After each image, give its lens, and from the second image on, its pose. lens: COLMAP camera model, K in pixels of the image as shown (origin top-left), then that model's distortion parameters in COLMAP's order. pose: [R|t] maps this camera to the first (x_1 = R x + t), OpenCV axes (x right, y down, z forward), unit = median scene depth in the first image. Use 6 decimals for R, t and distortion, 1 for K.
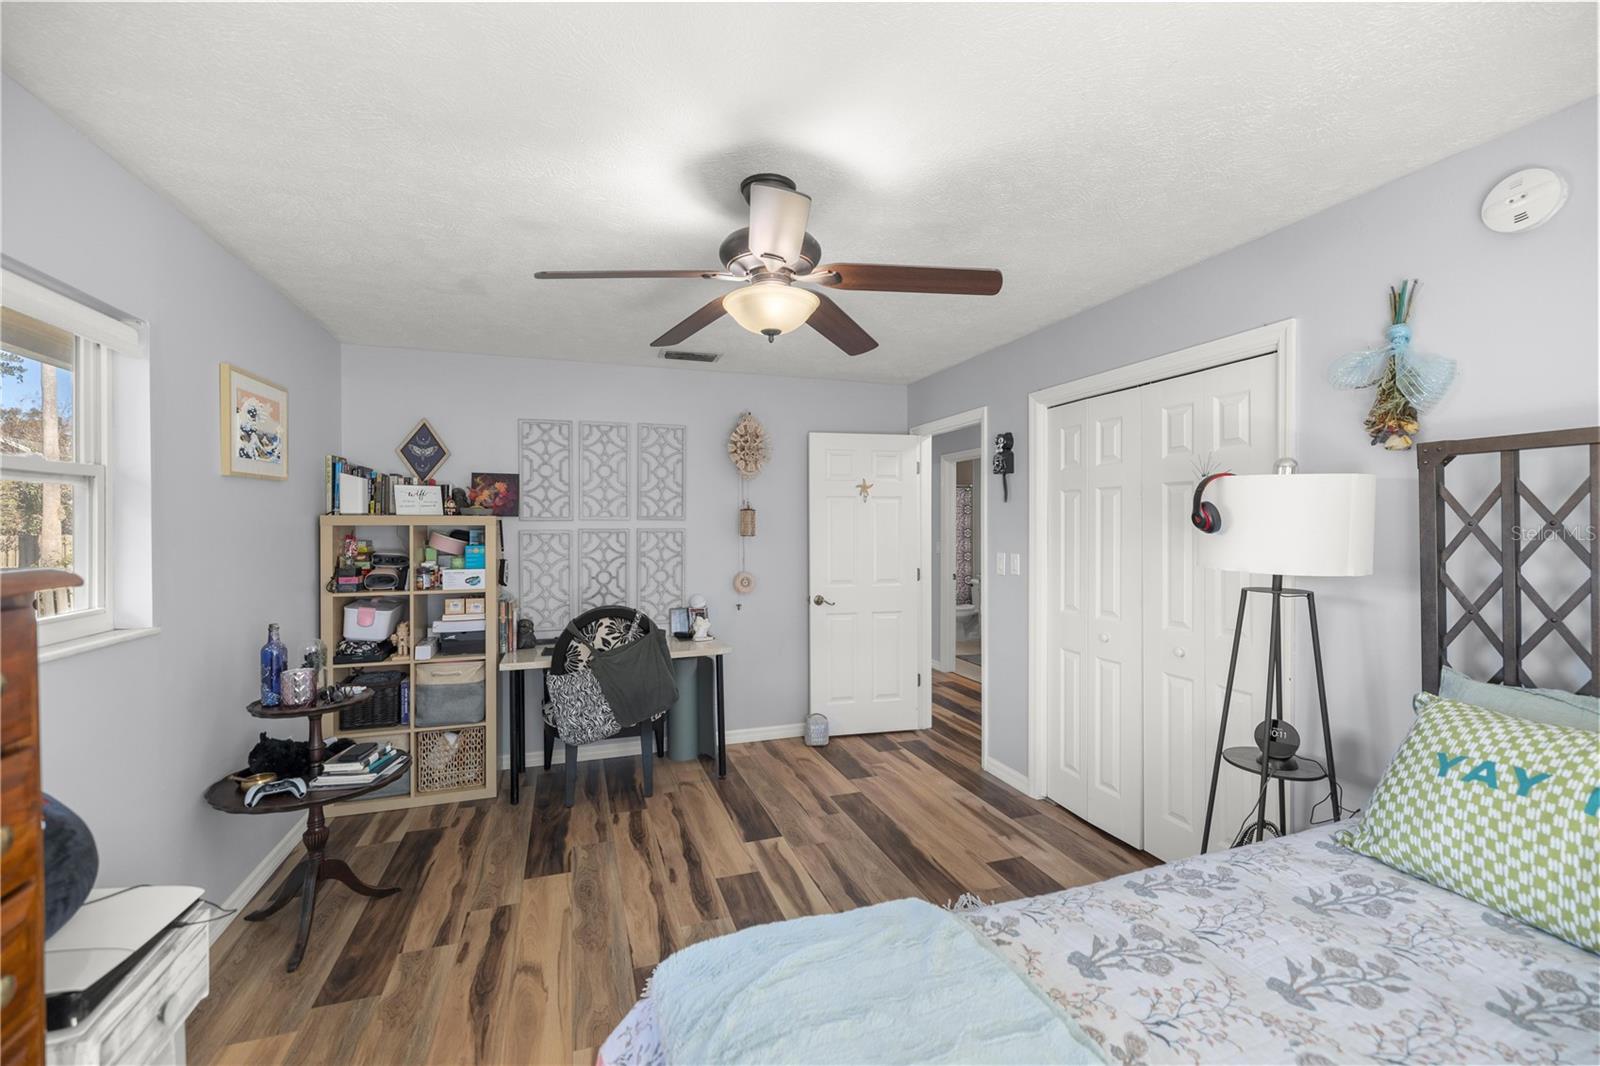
lens RADIAL K [[669.6, 0, 793.6], [0, 669.6, 525.7], [0, 0, 1]] dist [-0.000435, 0.000109]
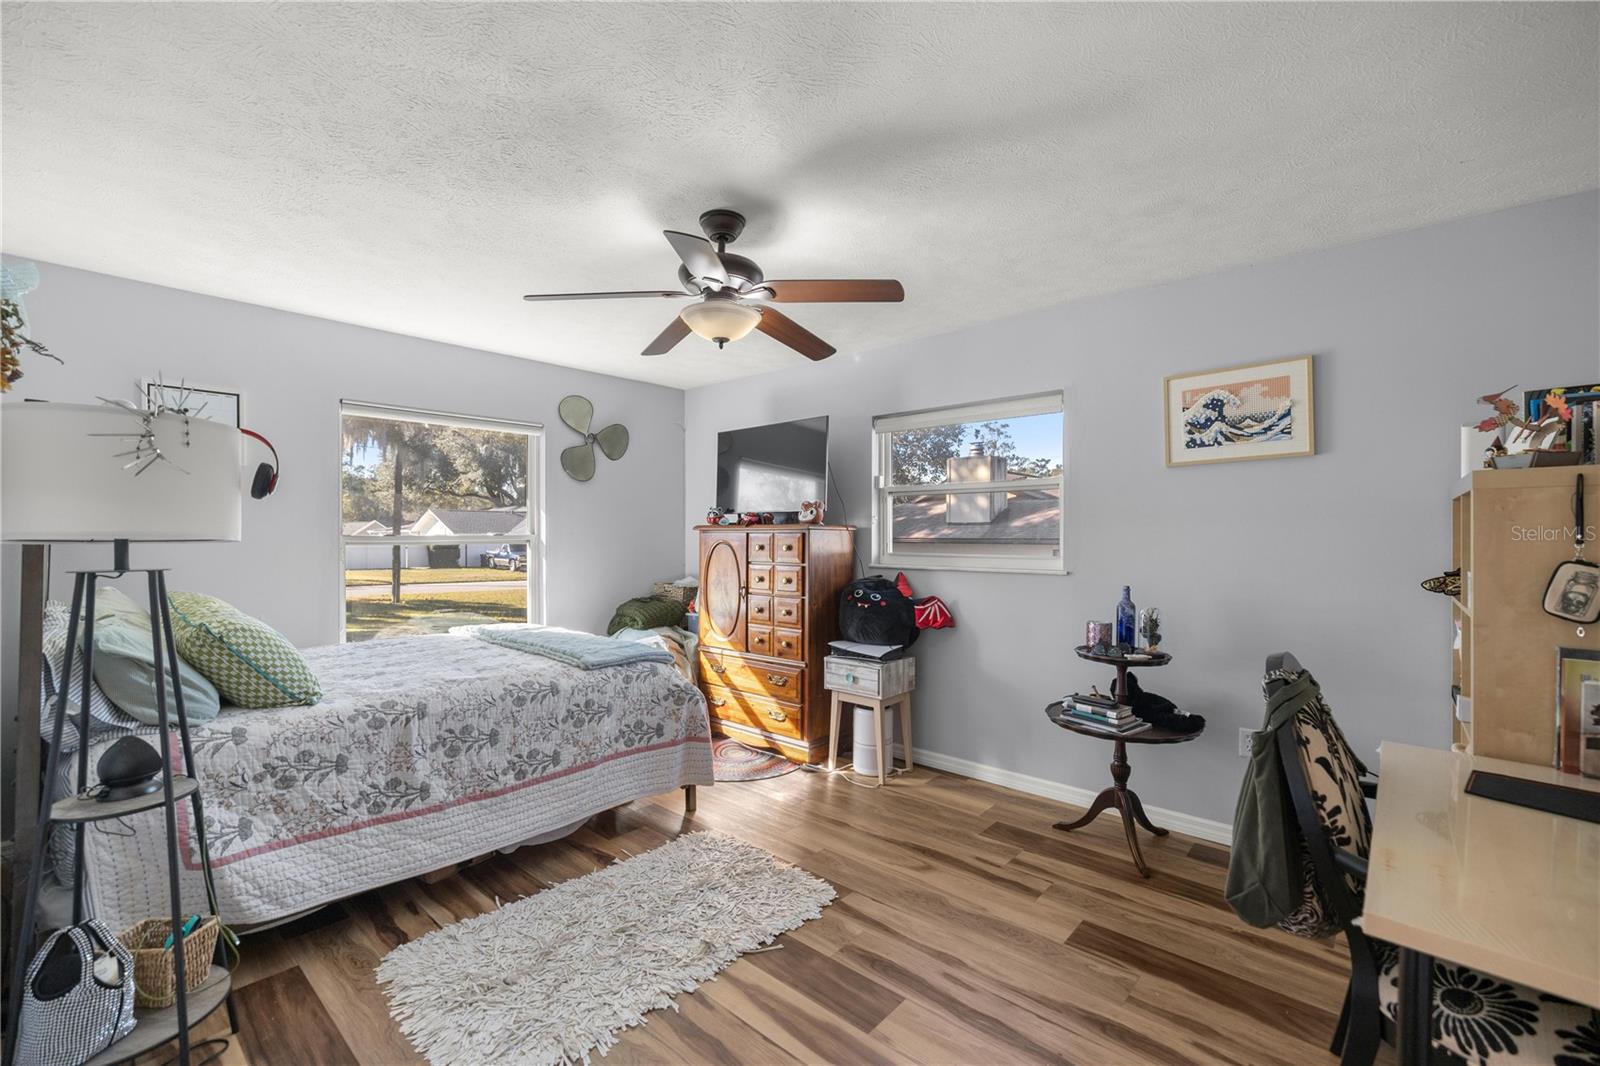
lens RADIAL K [[669.6, 0, 793.6], [0, 669.6, 525.7], [0, 0, 1]] dist [-0.000435, 0.000109]
pose [[-0.868501, -0.002214, -0.495683, 0.346298], [0.001790, 0.999969, -0.007603, 0.039071], [0.495685, -0.007490, -0.868470, 1.614810]]
